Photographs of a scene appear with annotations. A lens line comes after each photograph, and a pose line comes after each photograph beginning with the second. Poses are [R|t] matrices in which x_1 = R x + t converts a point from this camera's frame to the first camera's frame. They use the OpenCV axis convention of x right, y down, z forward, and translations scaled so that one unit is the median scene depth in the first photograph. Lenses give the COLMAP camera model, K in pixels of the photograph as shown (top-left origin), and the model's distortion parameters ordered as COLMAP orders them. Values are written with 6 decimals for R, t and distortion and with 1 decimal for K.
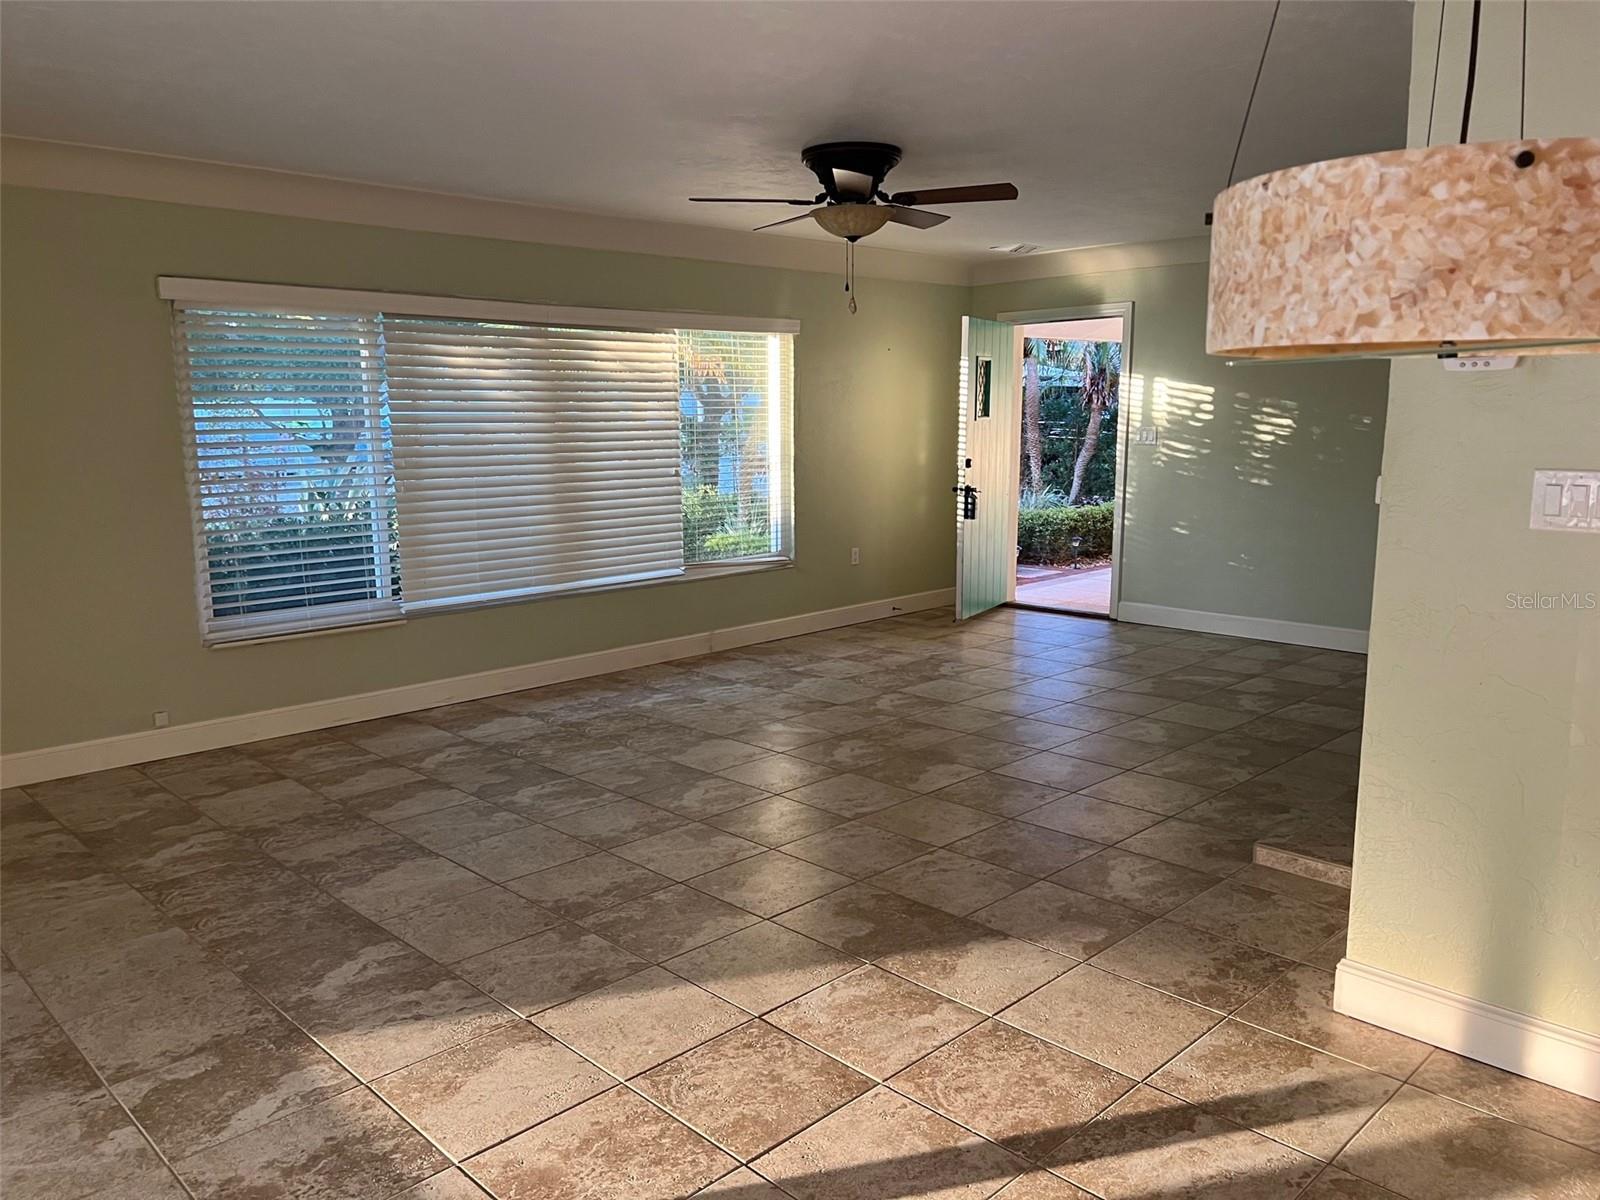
lens RADIAL K [[1199.9, 0, 799.8], [0, 1199.9, 613.0], [0, 0, 1]] dist [0.068130, -0.062596]
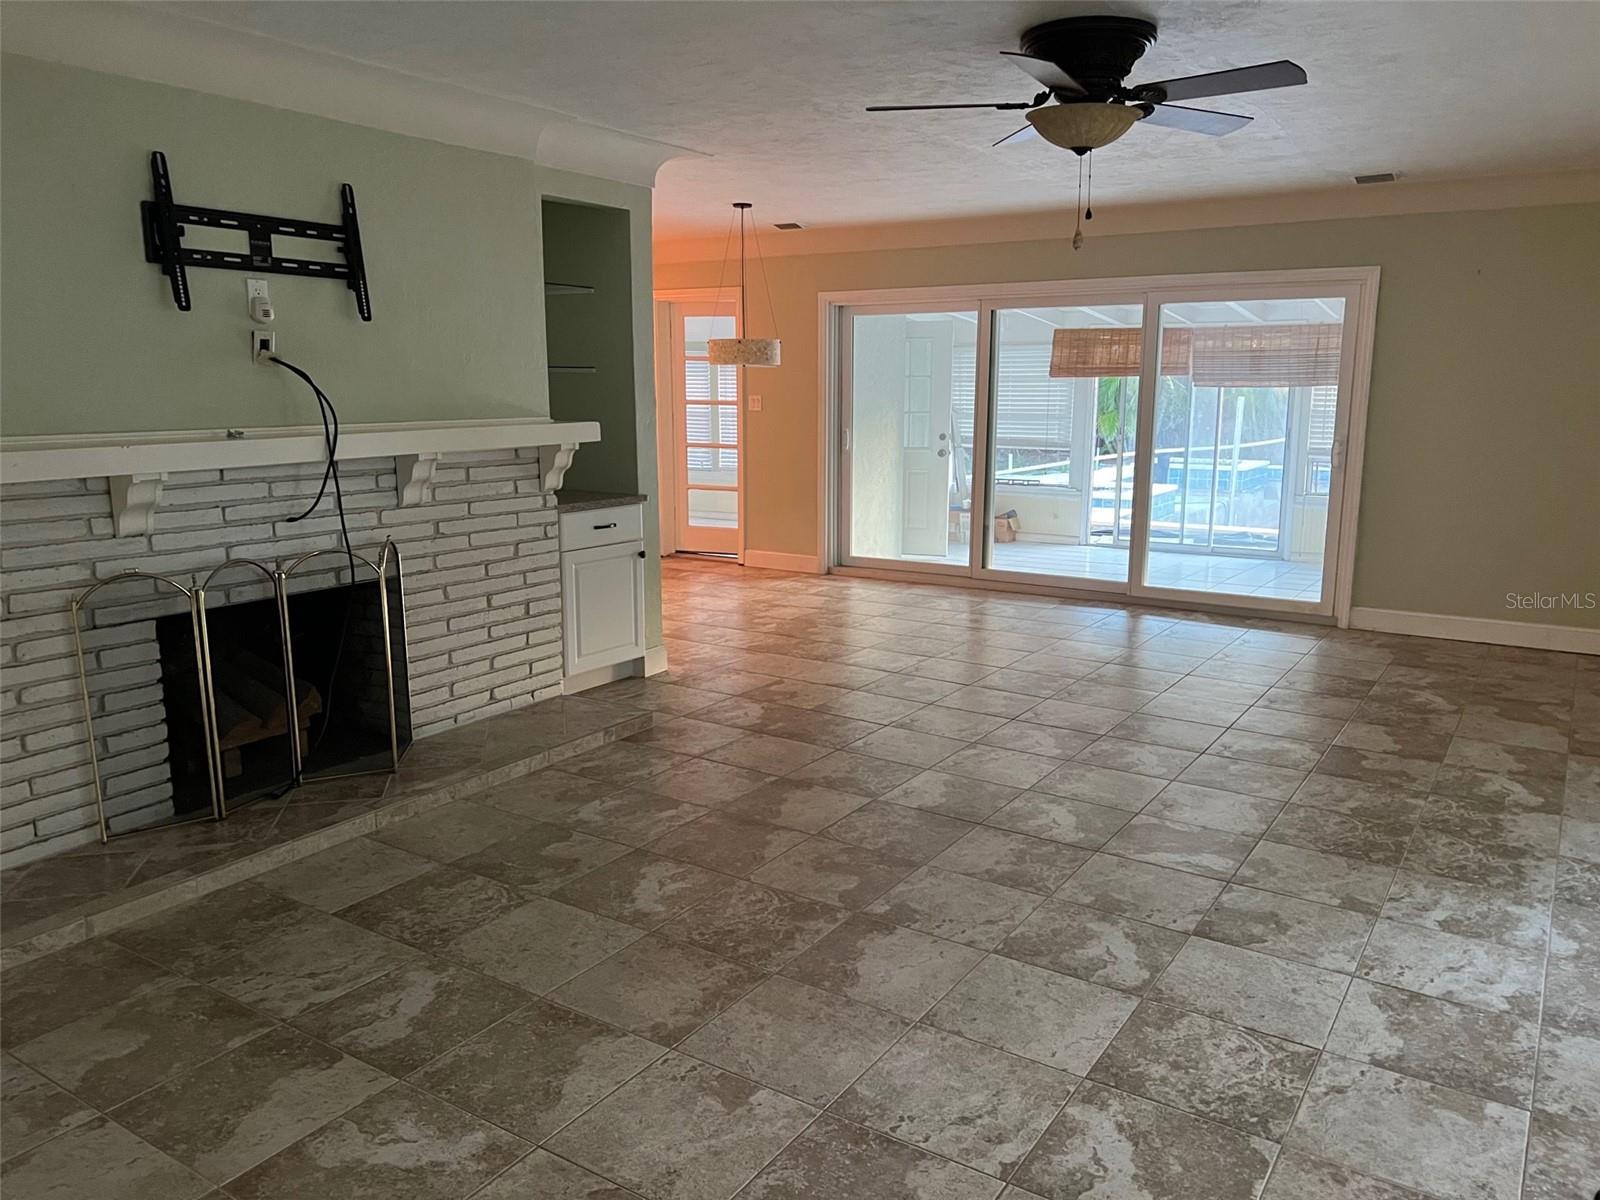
lens RADIAL K [[1199.9, 0, 799.8], [0, 1199.9, 613.0], [0, 0, 1]] dist [0.068130, -0.062596]
pose [[-0.978553, 0.045033, -0.201013, 0.504780], [-0.030424, 0.933516, 0.357242, -0.403111], [0.203737, 0.355696, -0.912125, 2.314402]]
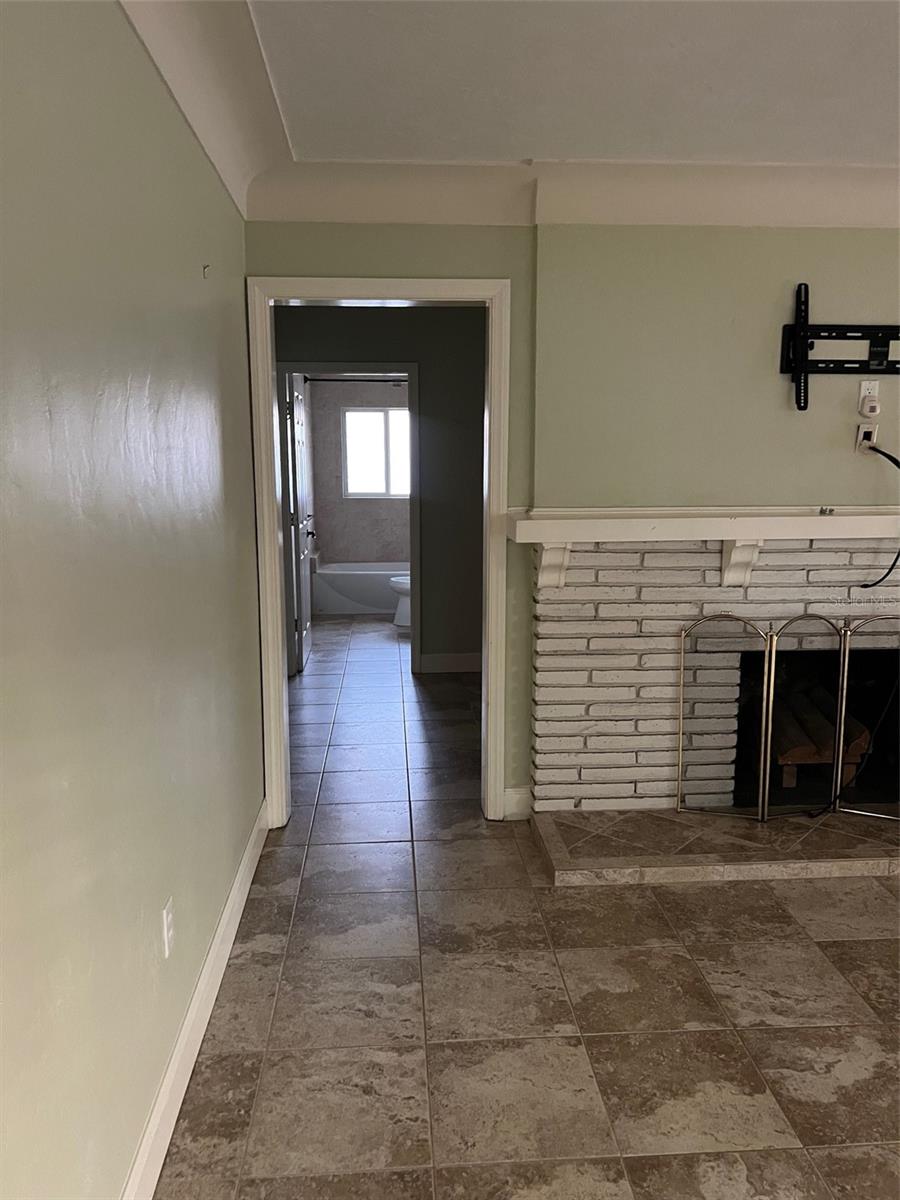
lens RADIAL K [[899.9, 0, 456.6], [0, 899.9, 606.6], [0, 0, 1]] dist [0.068130, -0.062596]
pose [[-0.760714, -0.101394, 0.641119, 0.442143], [0.112890, 0.952003, 0.284510, -0.373847], [-0.639195, 0.288807, -0.712756, 2.144731]]
